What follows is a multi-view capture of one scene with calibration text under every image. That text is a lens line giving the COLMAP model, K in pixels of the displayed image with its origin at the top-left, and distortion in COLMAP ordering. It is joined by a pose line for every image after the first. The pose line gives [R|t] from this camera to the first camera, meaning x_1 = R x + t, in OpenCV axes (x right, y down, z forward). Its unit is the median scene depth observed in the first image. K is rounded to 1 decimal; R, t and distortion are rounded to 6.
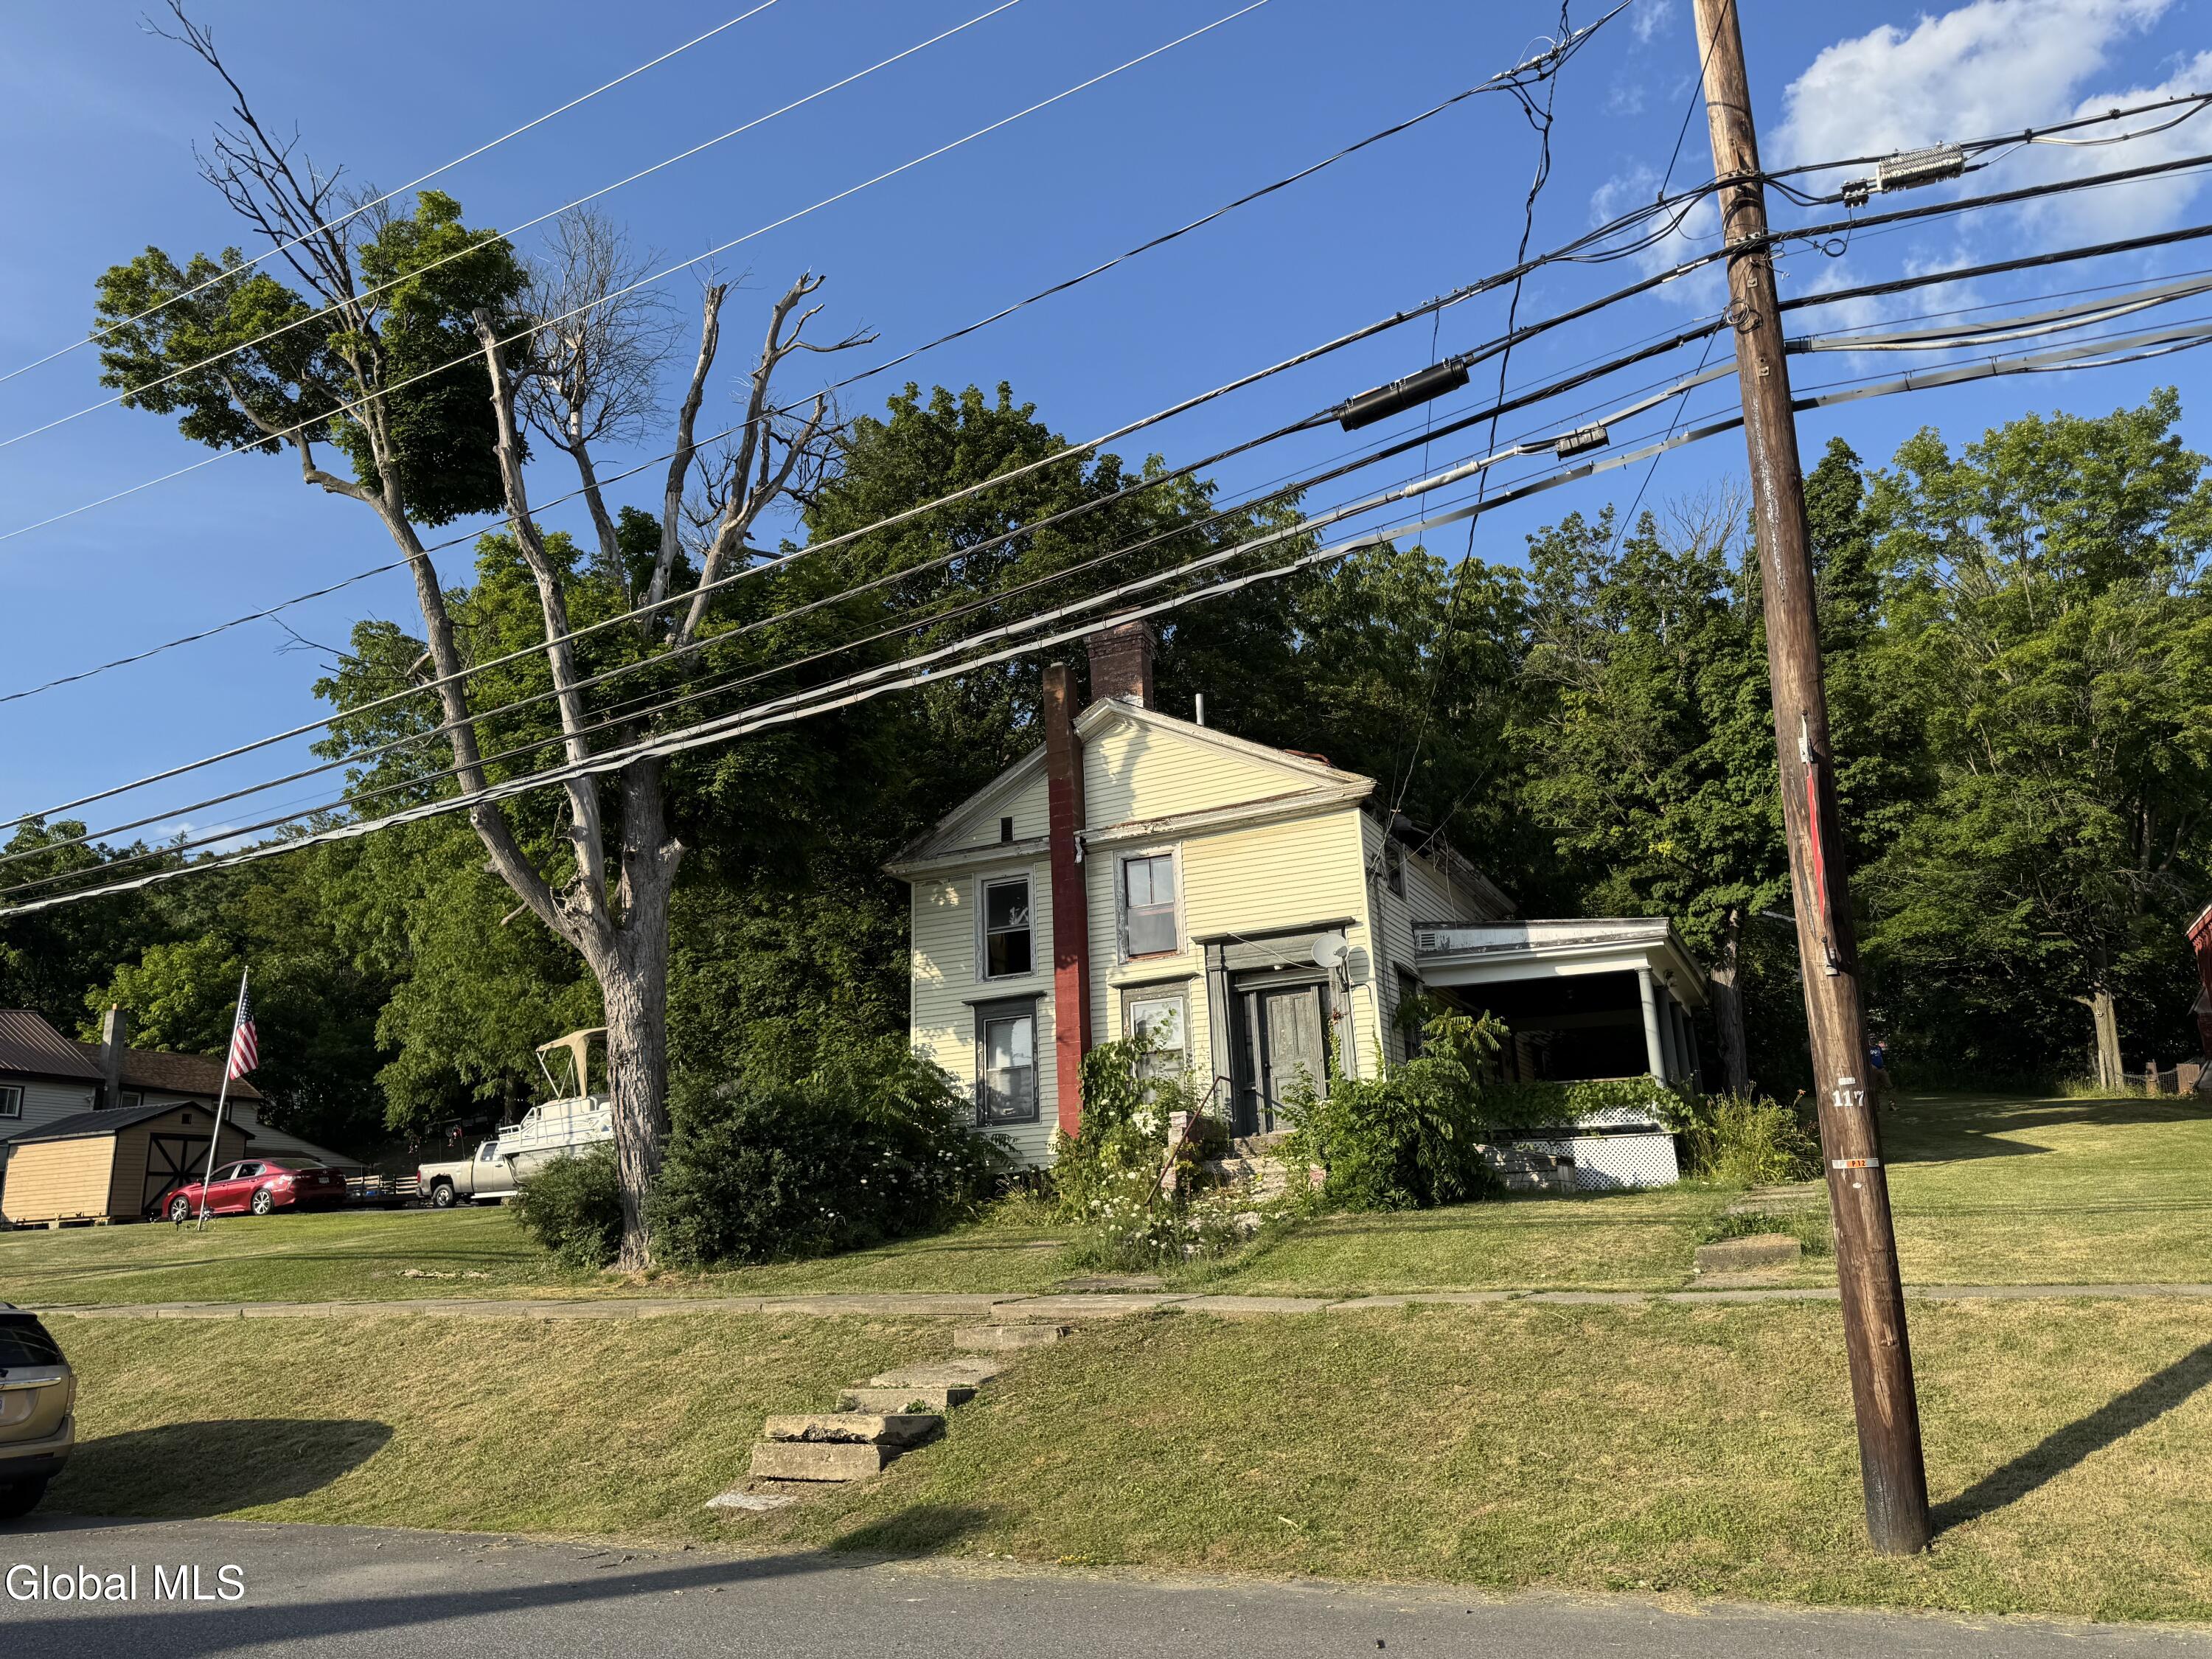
lens RADIAL K [[1556.0, 0, 1089.3], [0, 1556.0, 833.9], [0, 0, 1]] dist [0.030707, -0.039206]
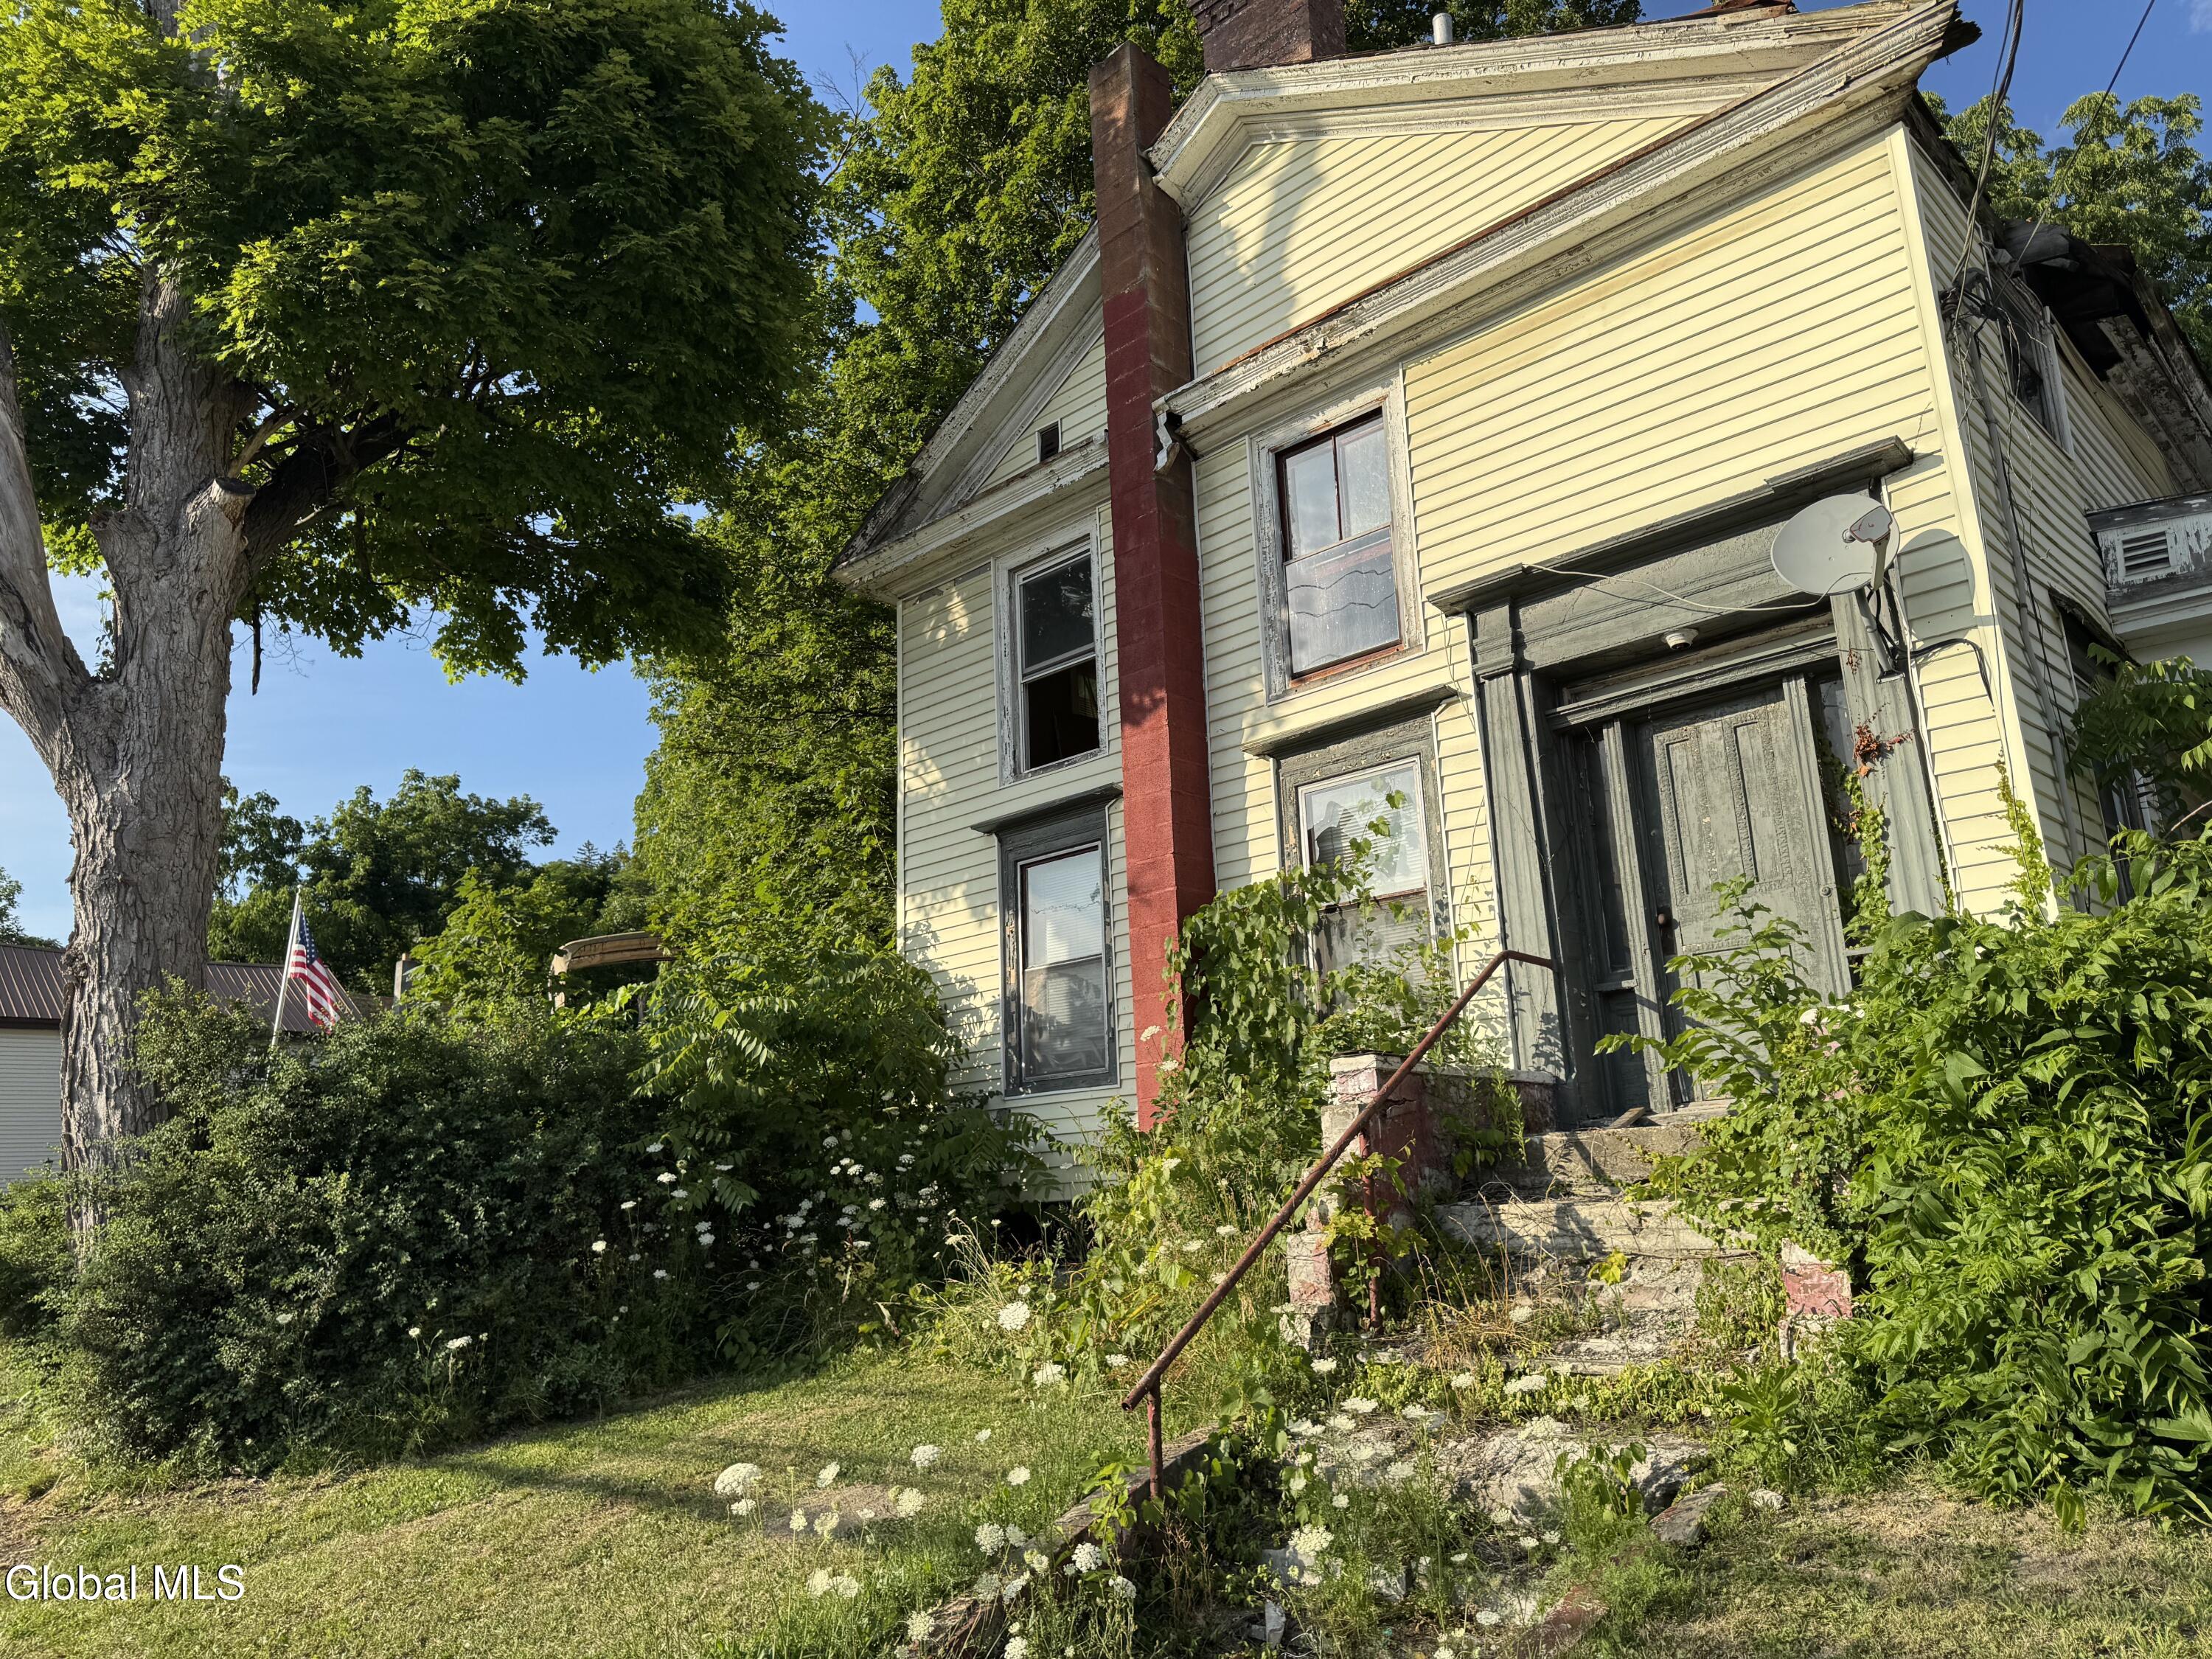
lens RADIAL K [[1556.0, 0, 1064.3], [0, 1556.0, 830.7], [0, 0, 1]] dist [0.030707, -0.039206]
pose [[0.944574, -0.069253, -0.320911, 0.099571], [0.080895, 0.996456, 0.023072, 0.107646], [0.318176, -0.047753, 0.946828, 0.611446]]
